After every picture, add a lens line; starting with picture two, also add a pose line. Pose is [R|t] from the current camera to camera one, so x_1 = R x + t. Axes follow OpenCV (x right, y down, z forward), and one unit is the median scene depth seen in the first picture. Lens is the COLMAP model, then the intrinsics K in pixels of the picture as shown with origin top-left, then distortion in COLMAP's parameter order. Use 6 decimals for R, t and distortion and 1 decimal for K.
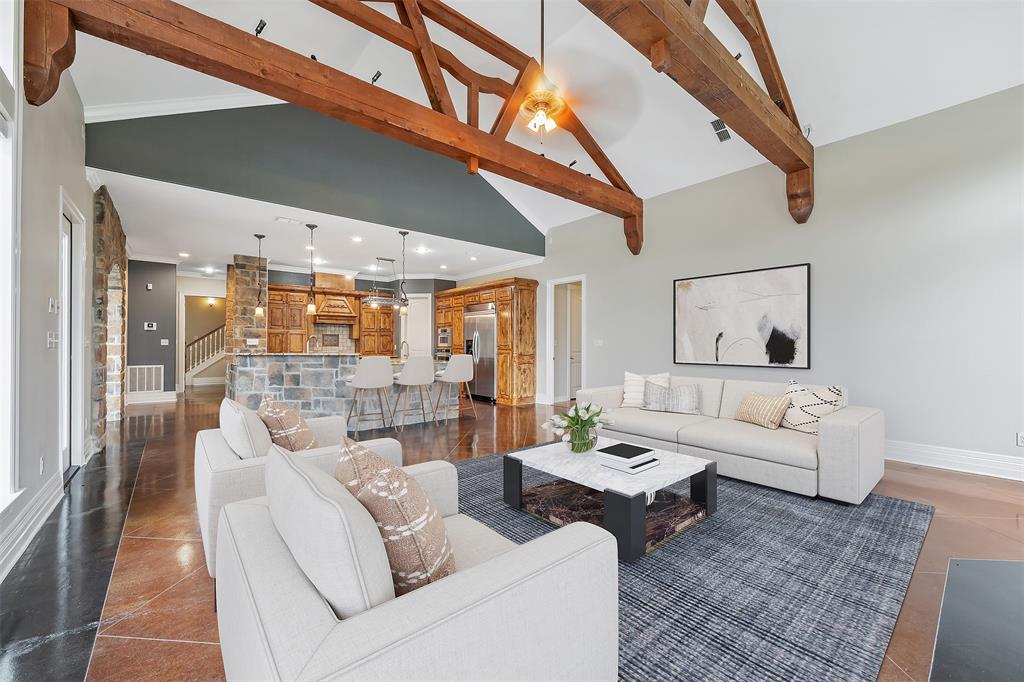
lens RADIAL K [[407.1, 0, 513.1], [0, 407.1, 342.1], [0, 0, 1]] dist [-0.003649, -0.000189]
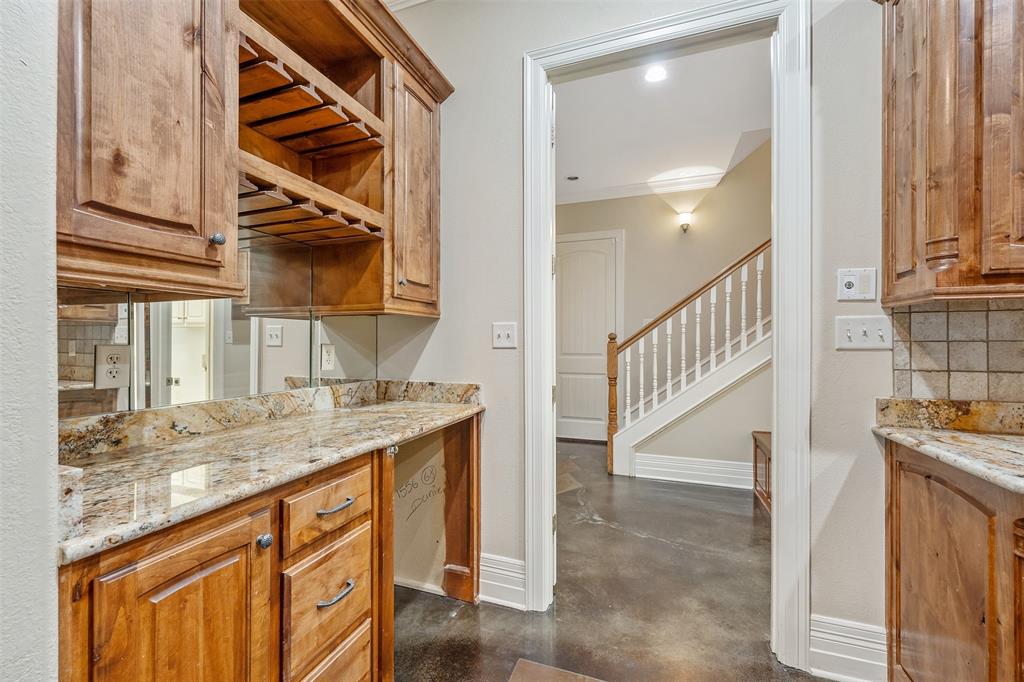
lens RADIAL K [[425.8, 0, 508.7], [0, 425.8, 341.0], [0, 0, 1]] dist [-0.000232, -0.000004]
pose [[0.495268, -0.003298, -0.868734, -0.550405], [0.006950, 0.999976, 0.000166, 0.002630], [0.868712, -0.006120, 0.495279, 0.752774]]
